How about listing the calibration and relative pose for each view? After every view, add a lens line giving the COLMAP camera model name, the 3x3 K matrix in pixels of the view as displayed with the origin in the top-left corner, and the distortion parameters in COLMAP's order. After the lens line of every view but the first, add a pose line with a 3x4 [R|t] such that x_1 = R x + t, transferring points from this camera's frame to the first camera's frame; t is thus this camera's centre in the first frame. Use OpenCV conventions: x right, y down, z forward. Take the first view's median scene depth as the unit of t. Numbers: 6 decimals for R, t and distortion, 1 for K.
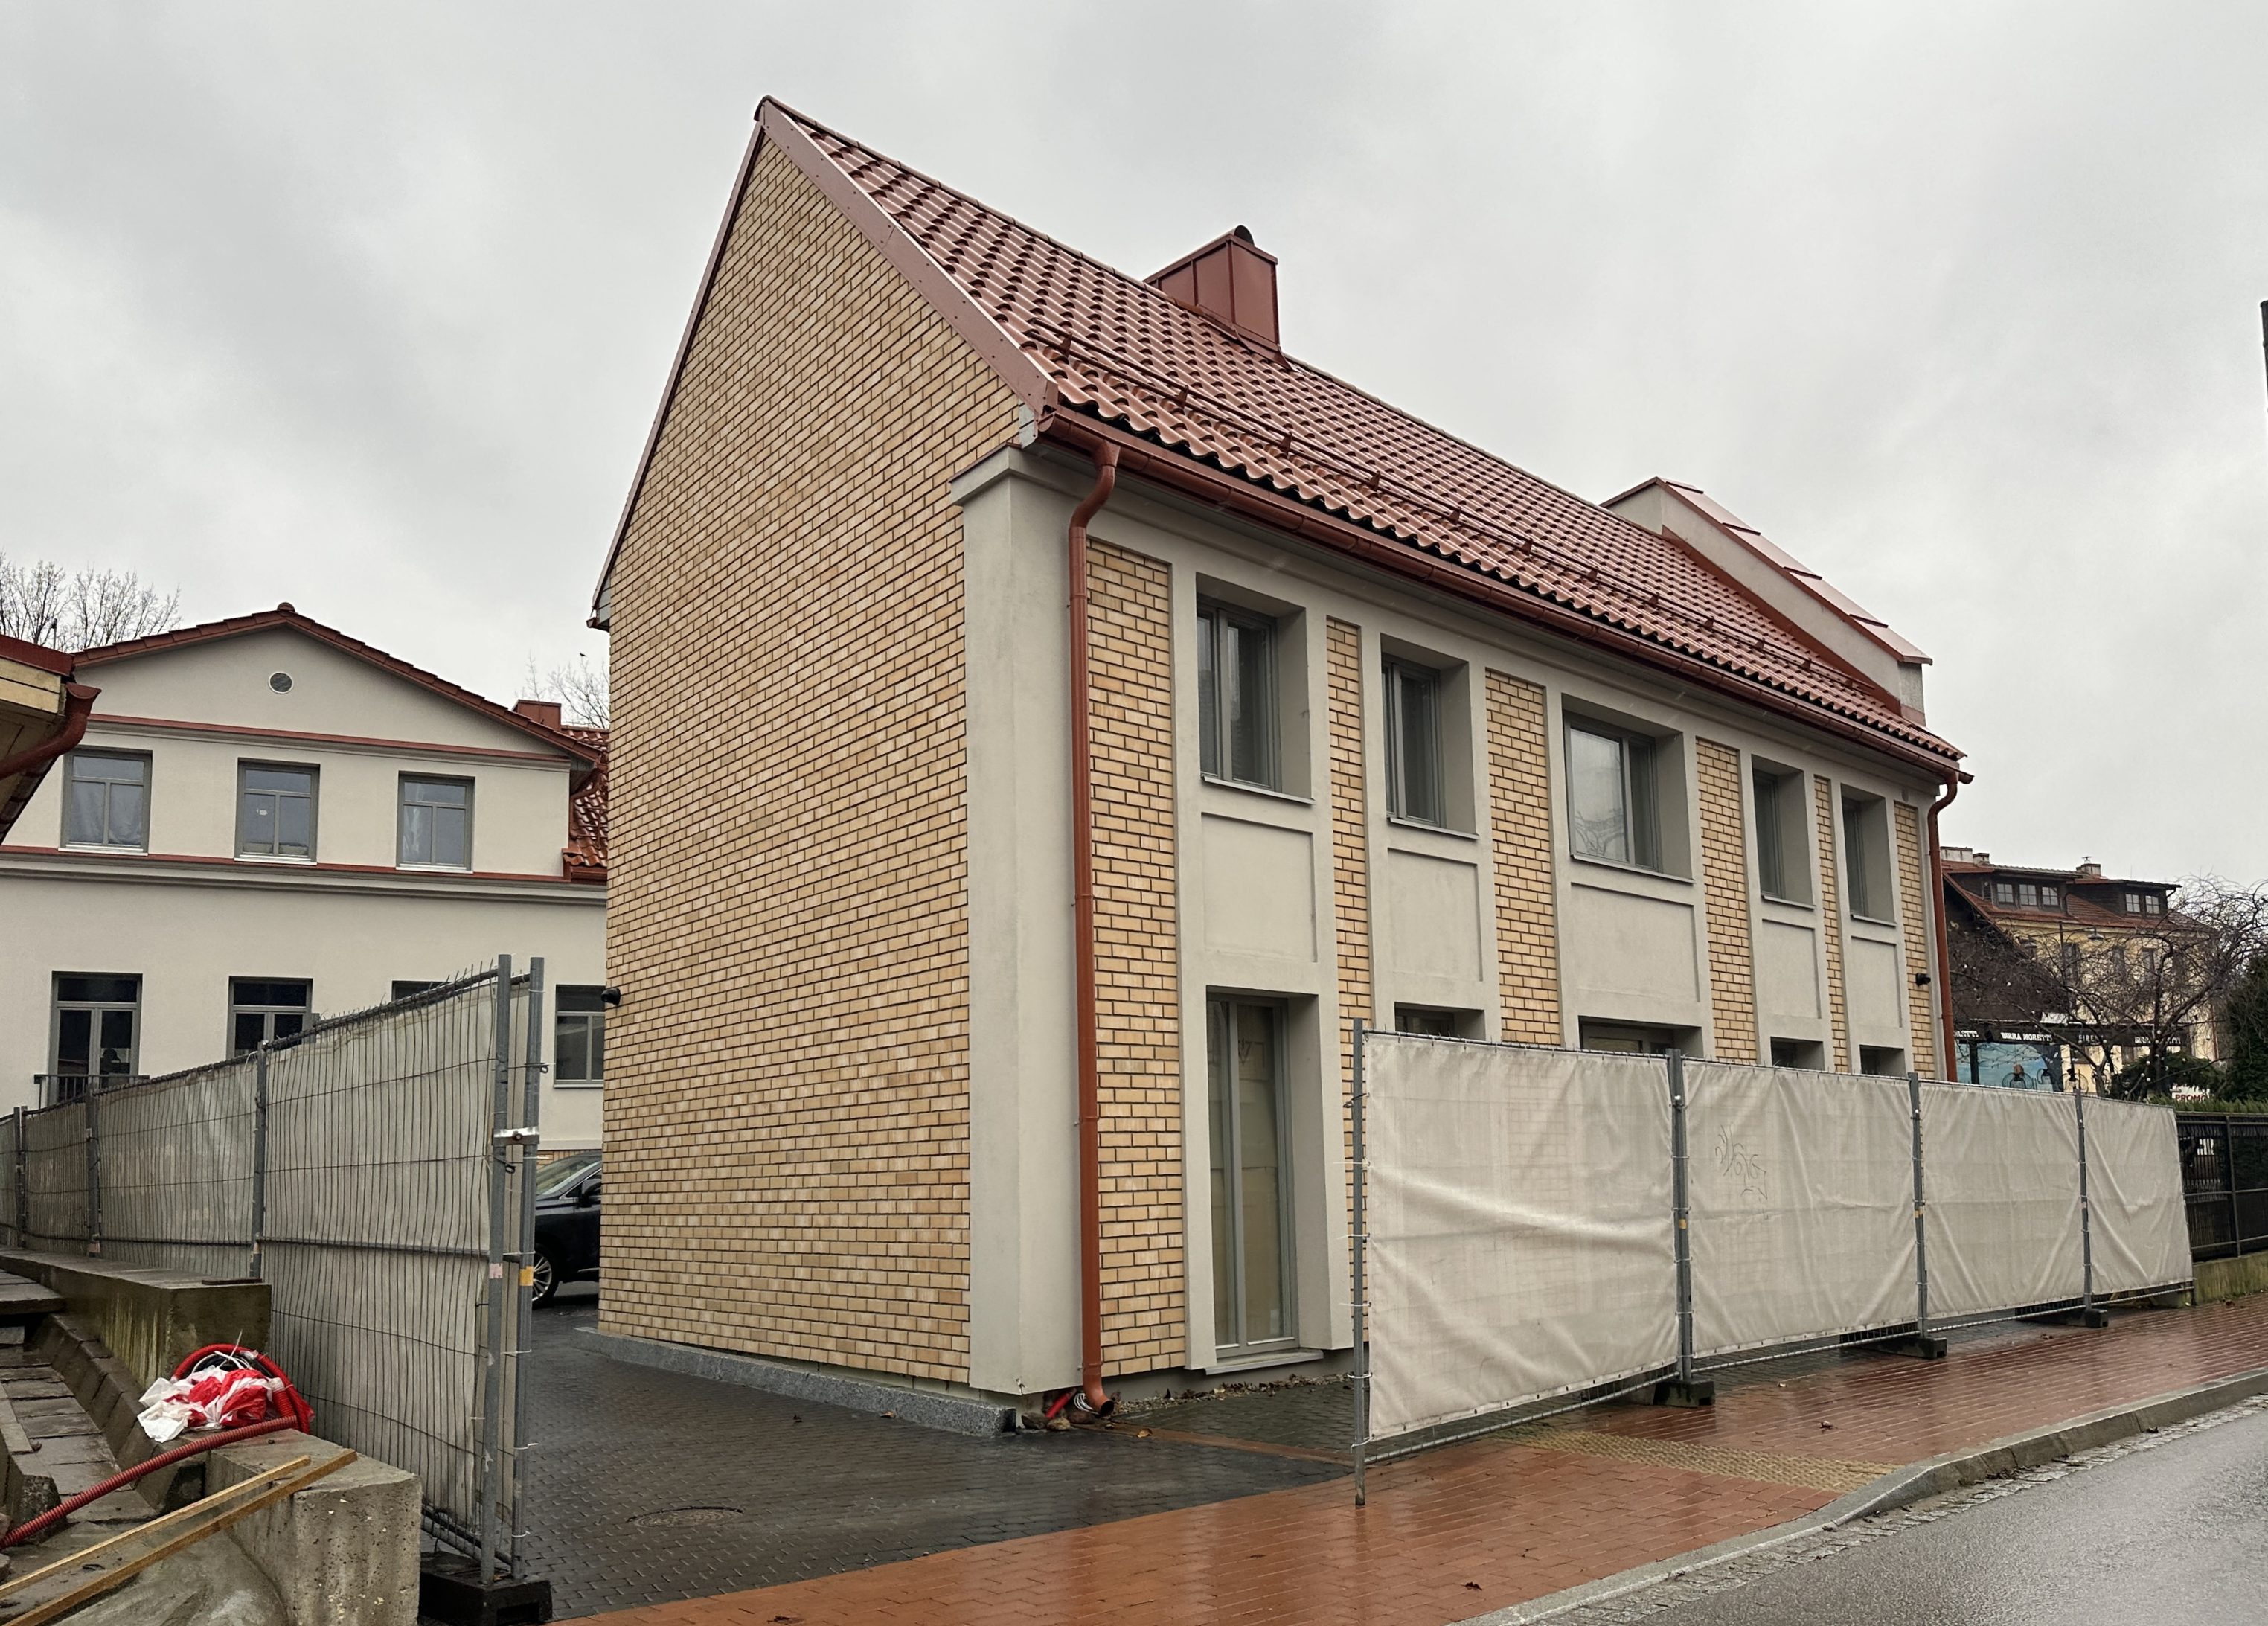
lens RADIAL K [[1690.5, 0, 1150.4], [0, 1690.5, 935.1], [0, 0, 1]] dist [0.056983, -0.016529]
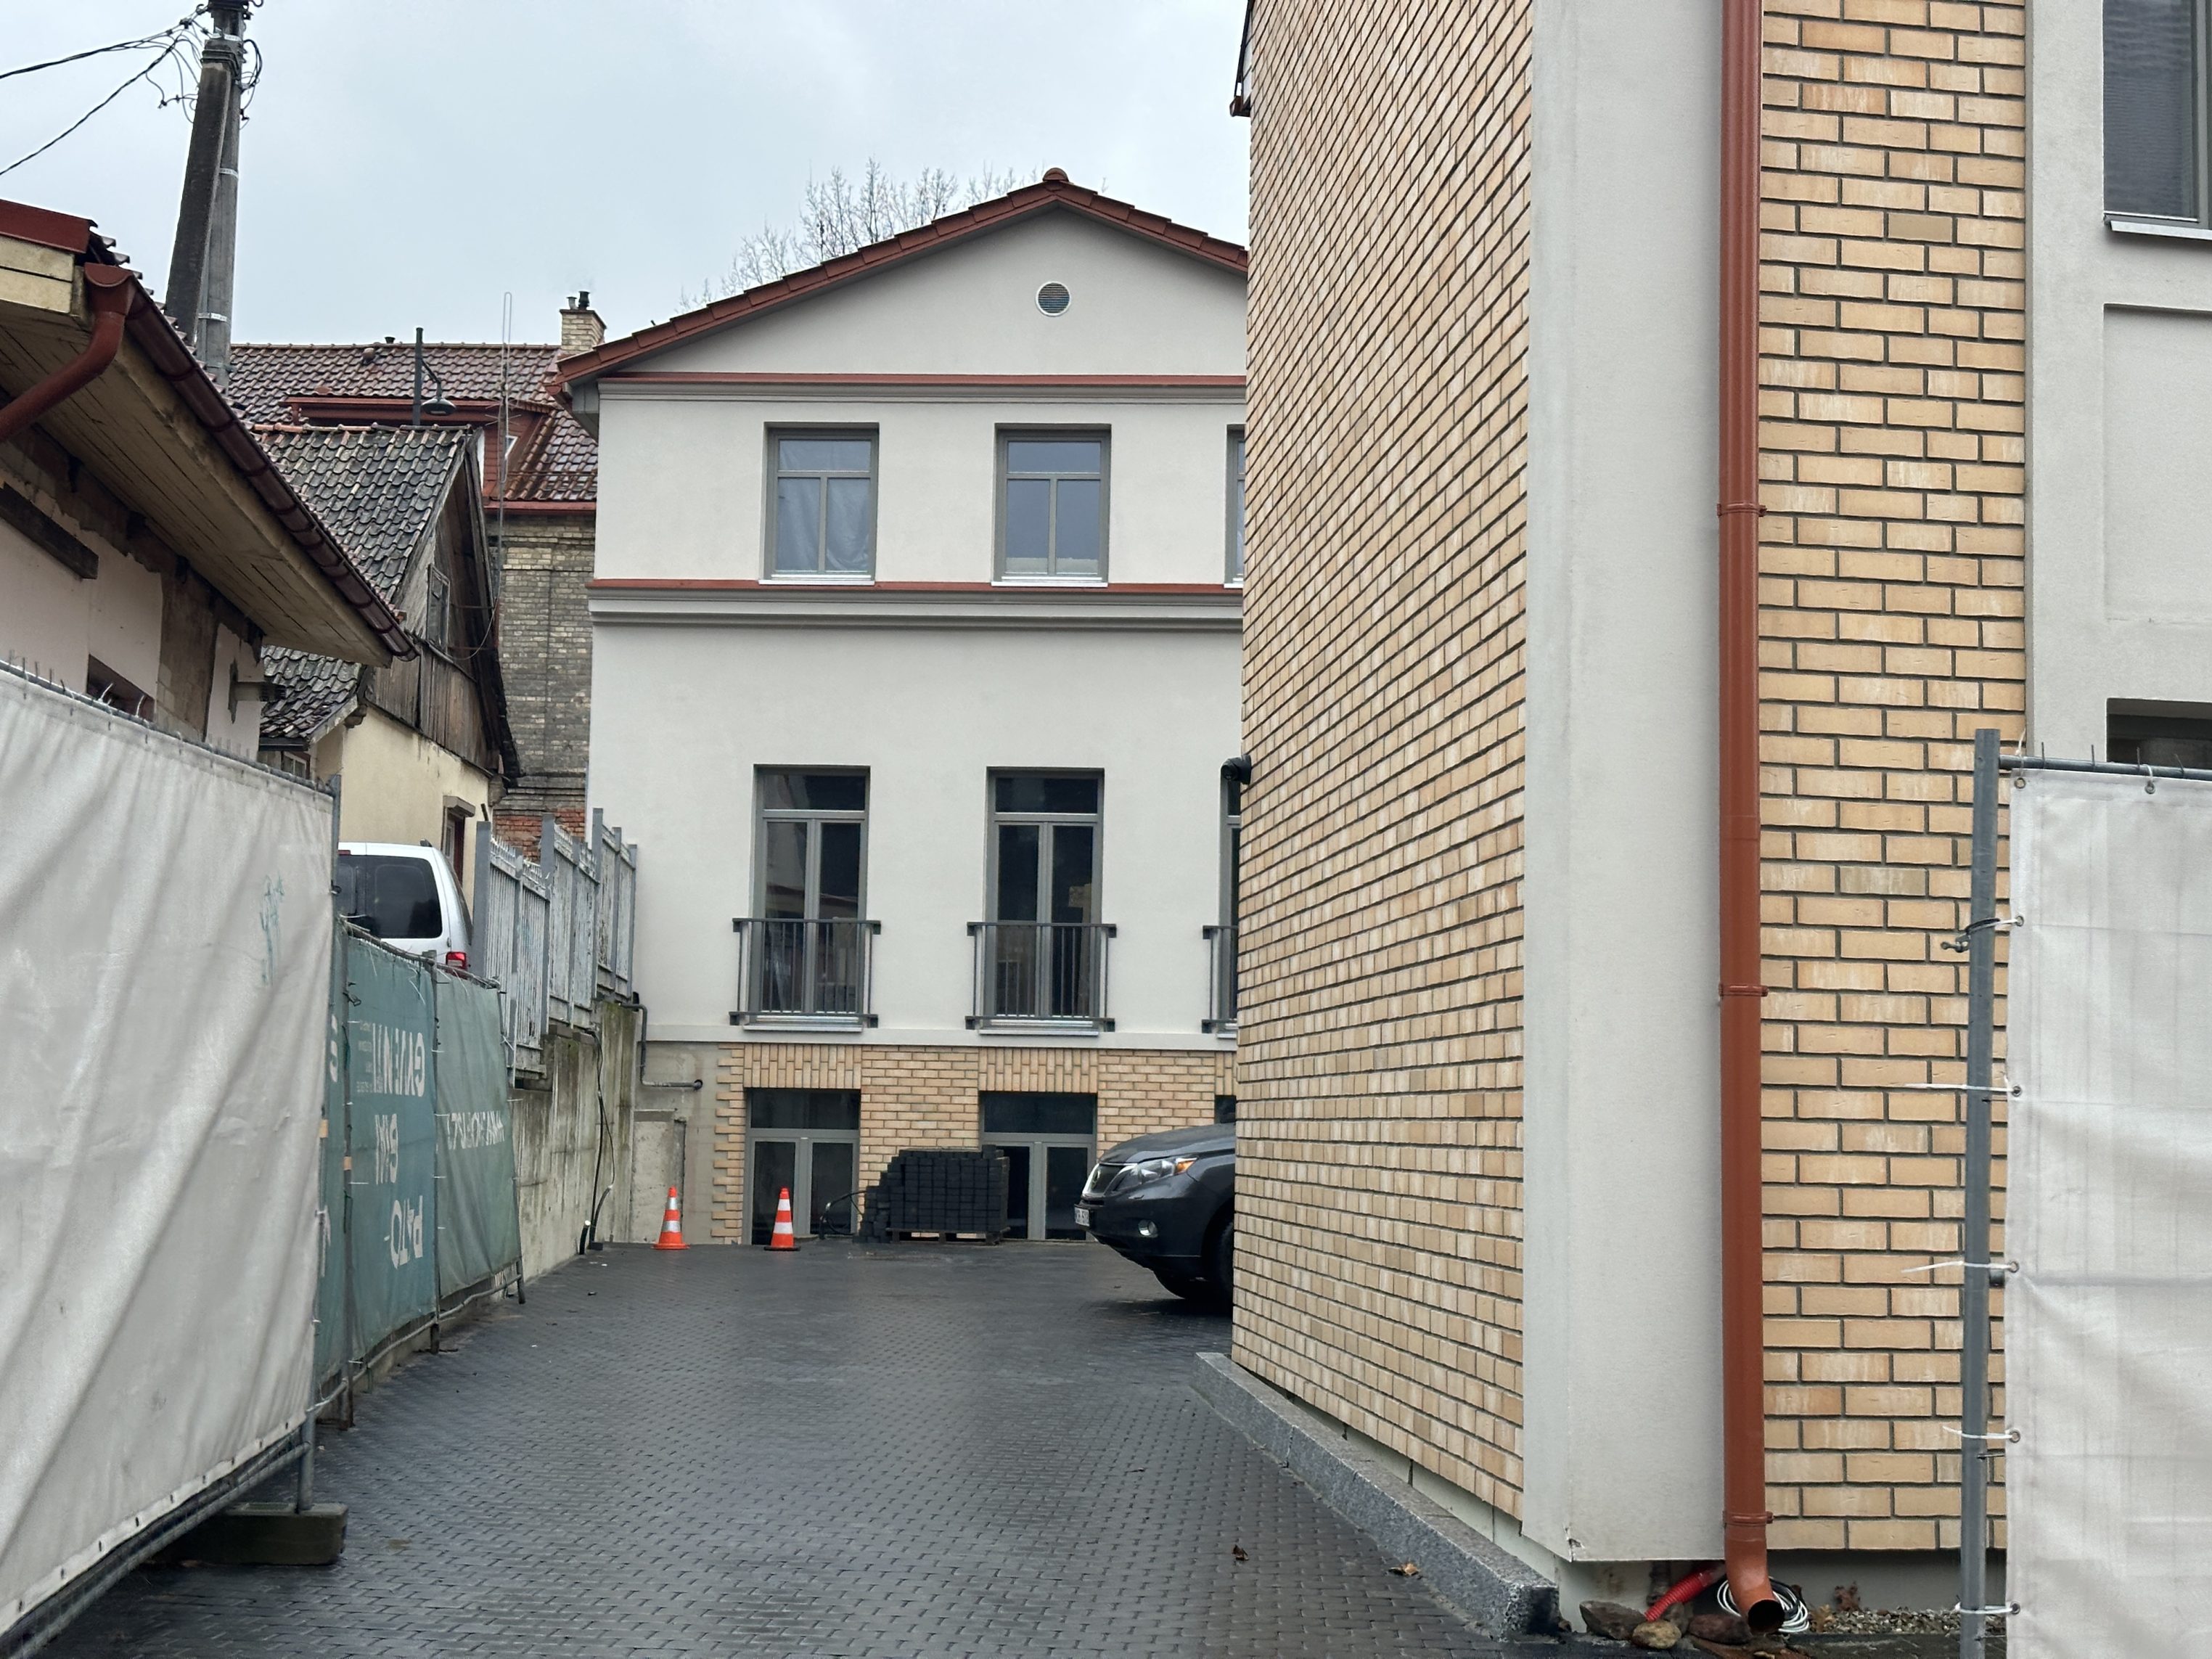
lens RADIAL K [[2979.1, 0, 1112.2], [0, 2979.1, 822.7], [0, 0, 1]] dist [0.113705, 0.000000]
pose [[0.845554, -0.009727, -0.533801, 0.189398], [0.030650, 0.999069, 0.030346, 0.024465], [0.533009, -0.042020, 0.845065, 0.162334]]
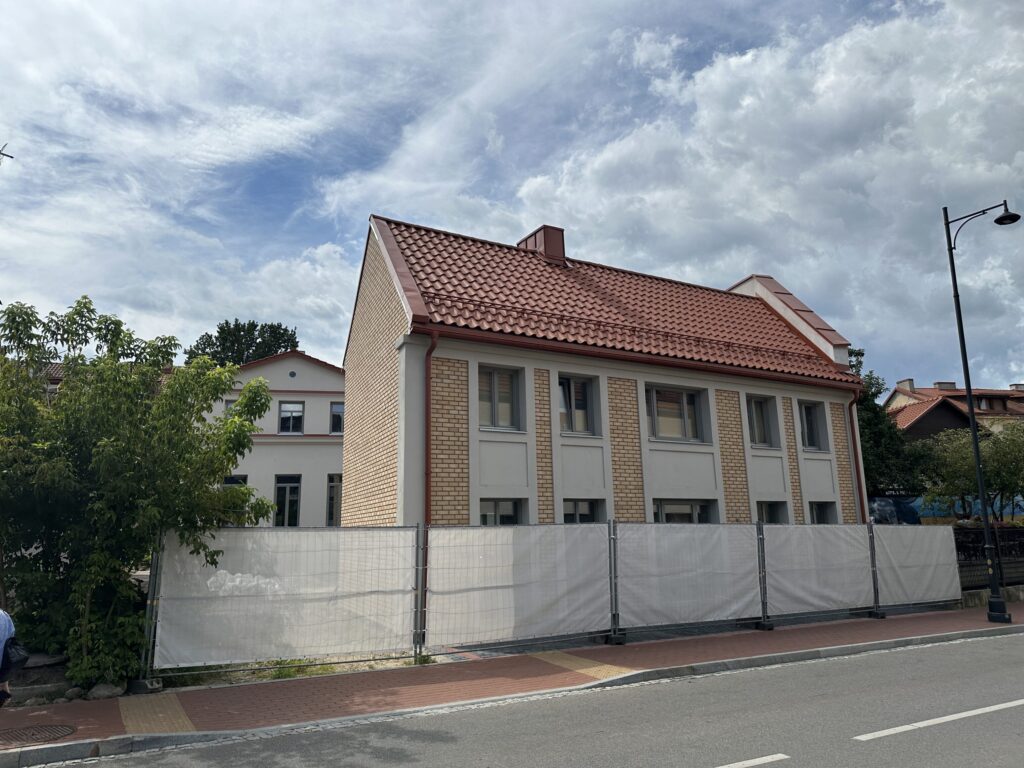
lens RADIAL K [[692.4, 0, 514.5], [0, 692.4, 376.1], [0, 0, 1]] dist [0.044583, -0.032462]
pose [[0.969193, -0.053435, -0.240435, 0.332067], [0.034620, 0.996047, -0.081809, -0.069287], [0.243856, 0.070965, 0.967212, -0.175716]]
